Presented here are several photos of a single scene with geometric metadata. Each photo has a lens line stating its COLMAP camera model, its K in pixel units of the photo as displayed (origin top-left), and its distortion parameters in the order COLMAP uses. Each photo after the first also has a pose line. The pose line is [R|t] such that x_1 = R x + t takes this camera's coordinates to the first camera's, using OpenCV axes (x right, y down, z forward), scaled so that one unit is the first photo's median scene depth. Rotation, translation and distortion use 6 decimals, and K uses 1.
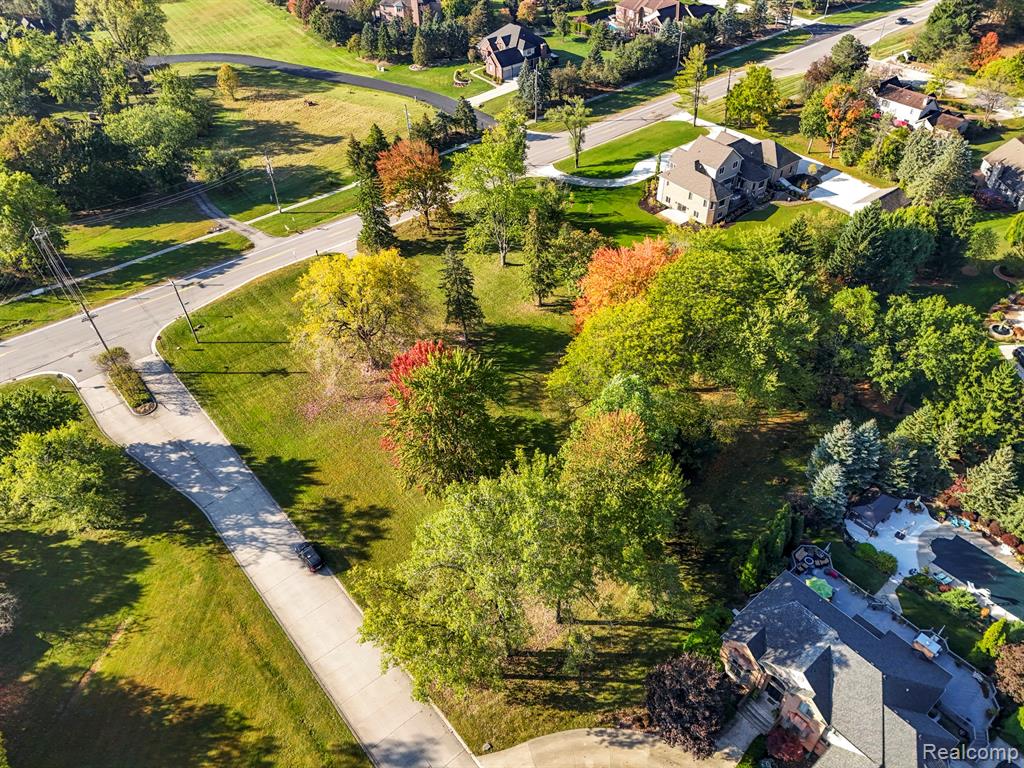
lens RADIAL K [[747.1, 0, 512.0], [0, 747.1, 384.0], [0, 0, 1]] dist [0.074935, -0.066065]
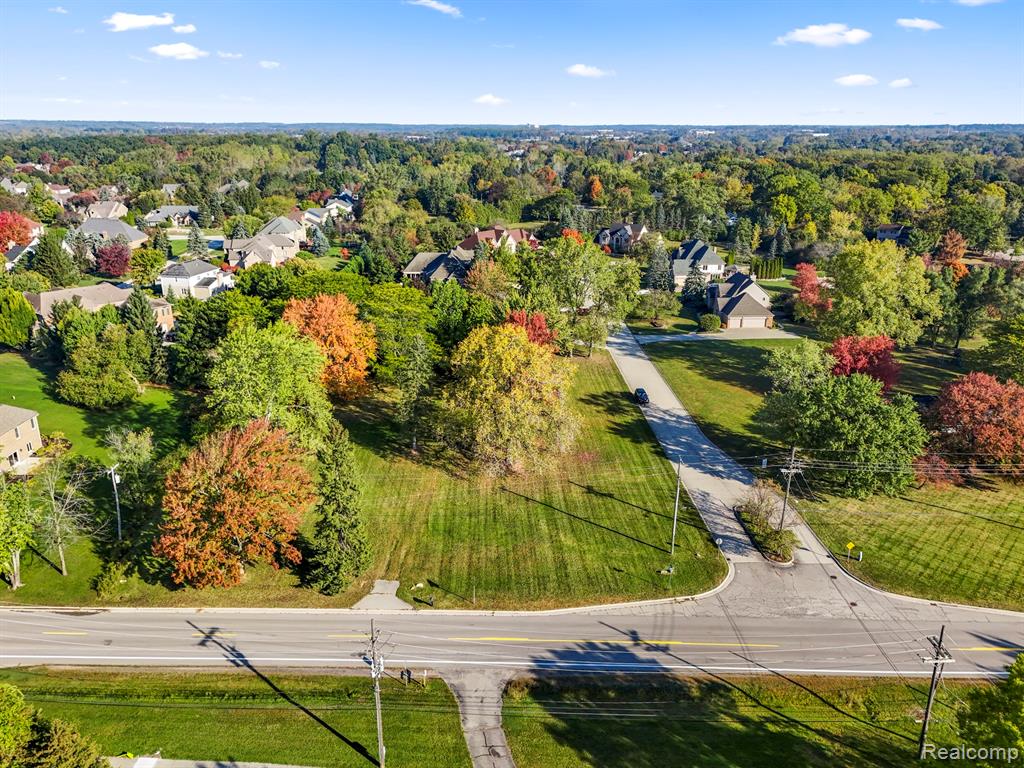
lens RADIAL K [[767.0, 0, 498.9], [0, 767.0, 380.5], [0, 0, 1]] dist [0.085443, -0.082071]
pose [[-0.783936, -0.173035, 0.596240, -0.750290], [0.429100, 0.543053, 0.721780, -0.799550], [-0.448683, 0.821677, -0.351469, 1.284704]]
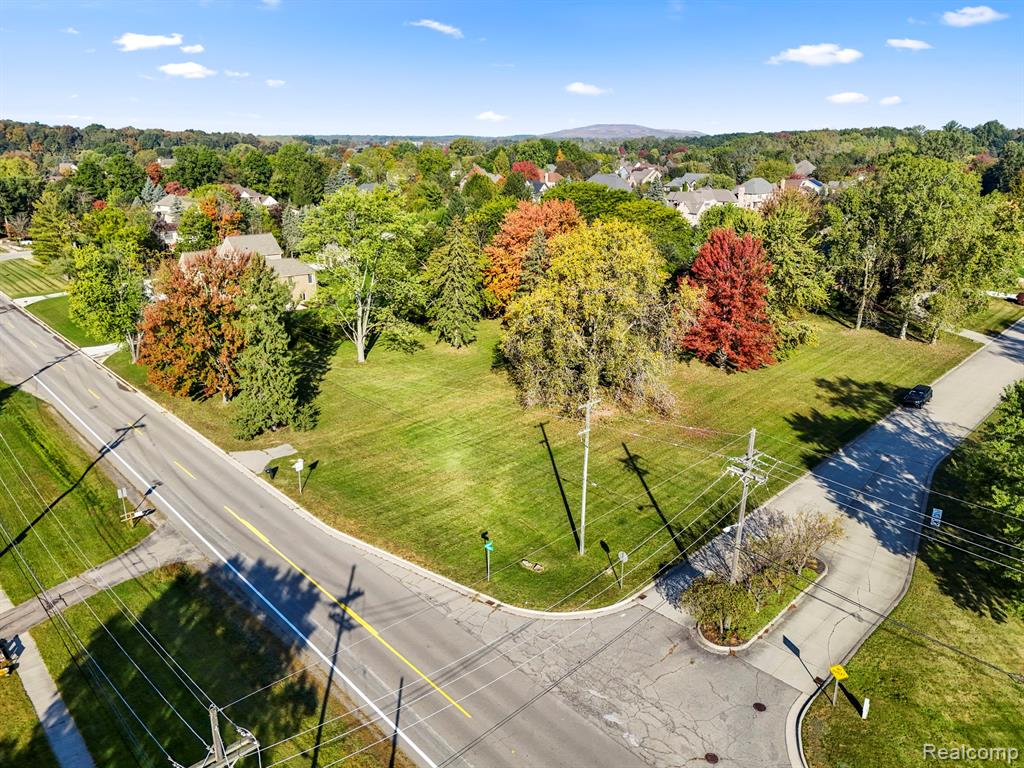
lens RADIAL K [[739.7, 0, 500.5], [0, 739.7, 382.7], [0, 0, 1]] dist [0.049514, -0.001278]
pose [[-0.088691, -0.287782, 0.953580, -0.868164], [0.667782, 0.693156, 0.271298, -0.298588], [-0.739054, 0.660845, 0.130699, 0.976361]]
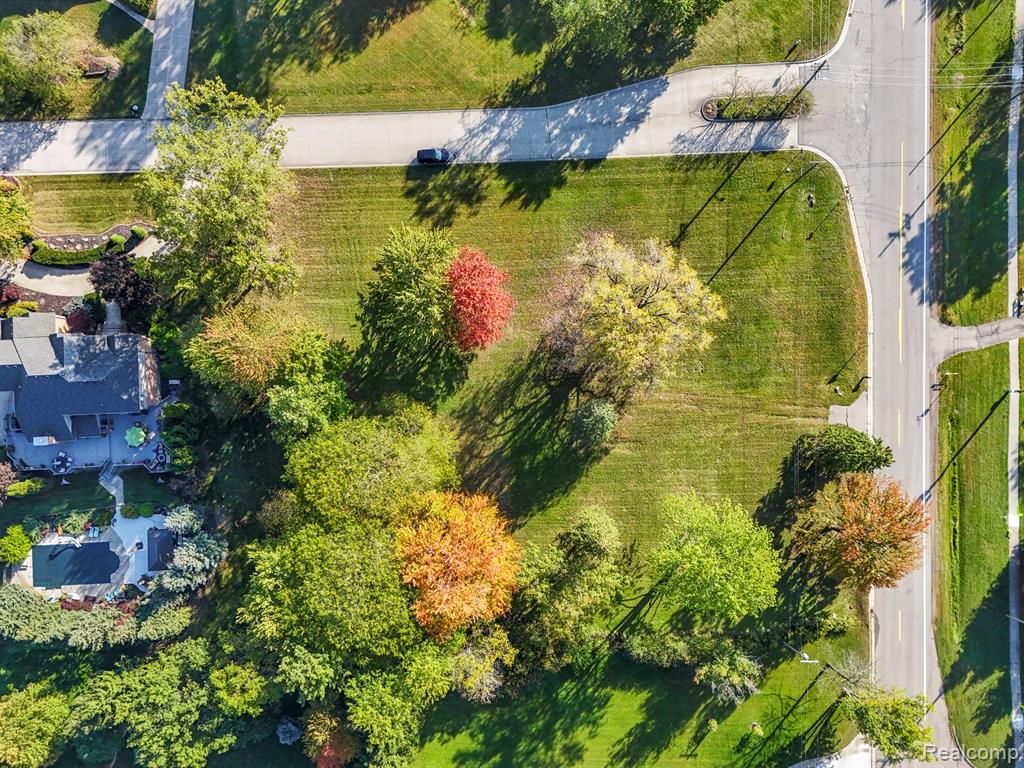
lens RADIAL K [[747.1, 0, 512.0], [0, 747.1, 384.0], [0, 0, 1]] dist [0.074935, -0.066065]
pose [[-0.612683, 0.790085, 0.019632, -0.062053], [-0.505382, -0.410762, 0.758857, -0.708443], [0.607625, 0.455017, 0.650962, 0.355104]]
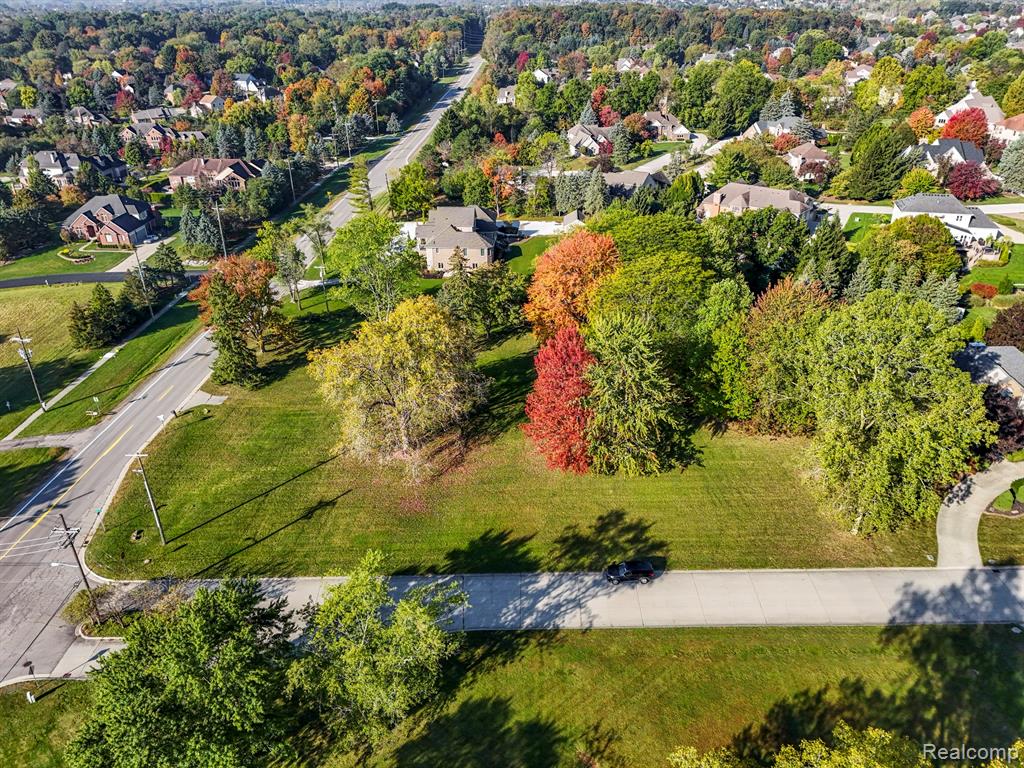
lens RADIAL K [[747.1, 0, 512.0], [0, 747.1, 384.0], [0, 0, 1]] dist [0.074935, -0.066065]
pose [[0.650329, -0.337453, 0.680586, -0.673836], [0.506851, 0.860090, -0.057862, 0.020603], [-0.565839, 0.382585, 0.730380, 0.290863]]
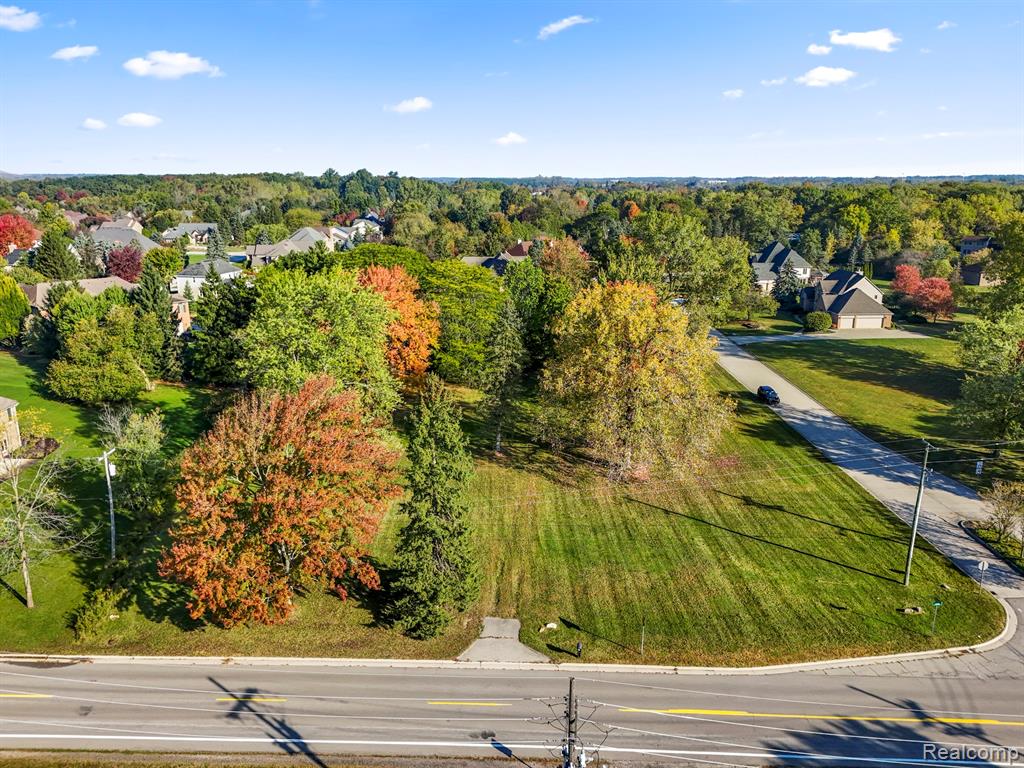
lens RADIAL K [[767.0, 0, 498.9], [0, 767.0, 380.5], [0, 0, 1]] dist [0.085443, -0.082071]
pose [[-0.776696, -0.135378, 0.615155, -0.544713], [0.435742, 0.589740, 0.679953, -0.639493], [-0.454832, 0.796166, -0.399058, 1.307889]]
